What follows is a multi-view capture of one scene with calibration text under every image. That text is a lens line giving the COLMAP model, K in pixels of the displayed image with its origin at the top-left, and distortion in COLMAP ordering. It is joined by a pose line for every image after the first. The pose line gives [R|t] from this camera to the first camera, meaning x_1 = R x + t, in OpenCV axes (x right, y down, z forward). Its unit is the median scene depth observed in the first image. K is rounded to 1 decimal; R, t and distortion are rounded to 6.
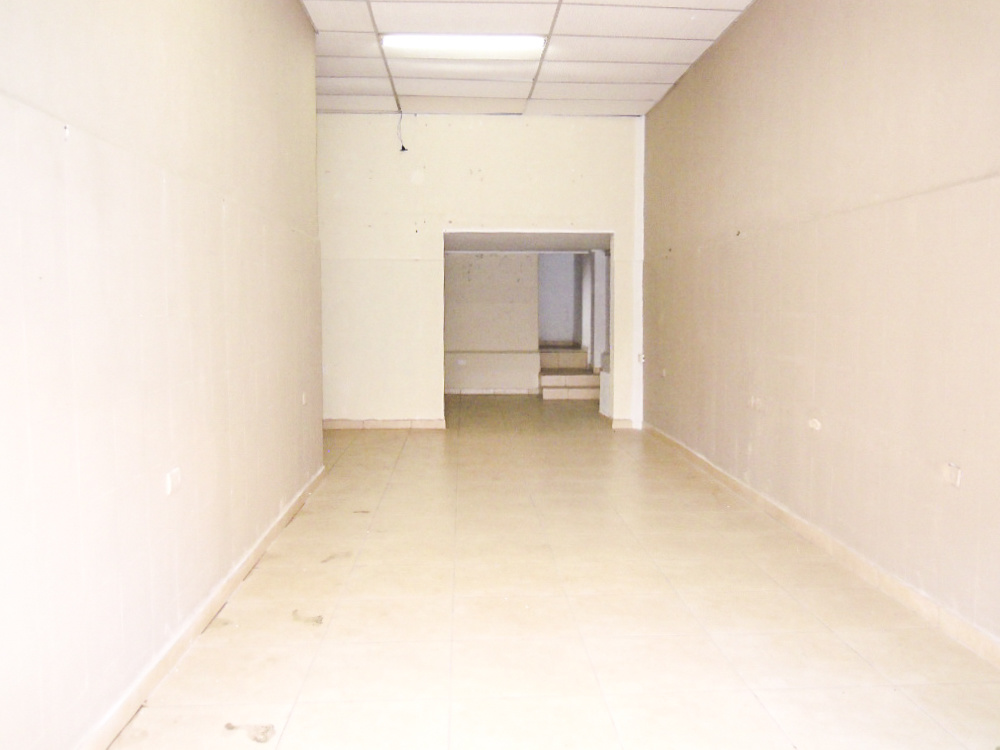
lens RADIAL K [[837.1, 0, 499.6], [0, 837.1, 374.5], [0, 0, 1]] dist [-0.047357, 0.022711]
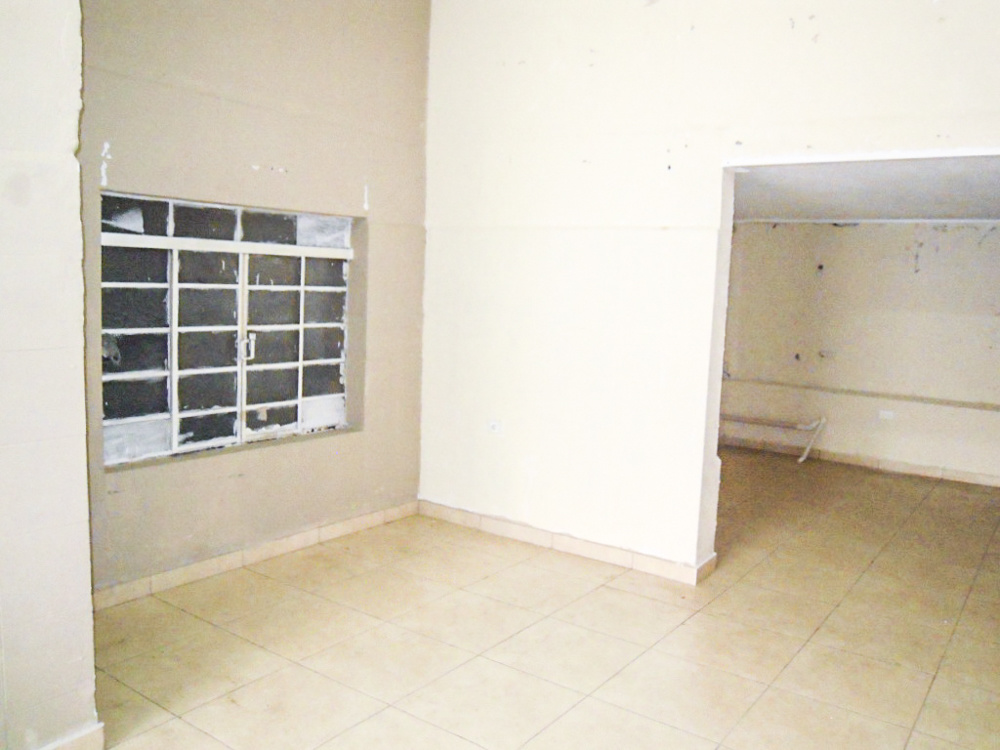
lens RADIAL K [[837.1, 0, 500.1], [0, 837.1, 377.8], [0, 0, 1]] dist [-0.047357, 0.022711]
pose [[0.794445, 0.099110, -0.599195, 0.117619], [-0.083746, 0.995047, 0.053552, -0.068574], [0.601535, 0.007636, 0.798810, 0.555879]]
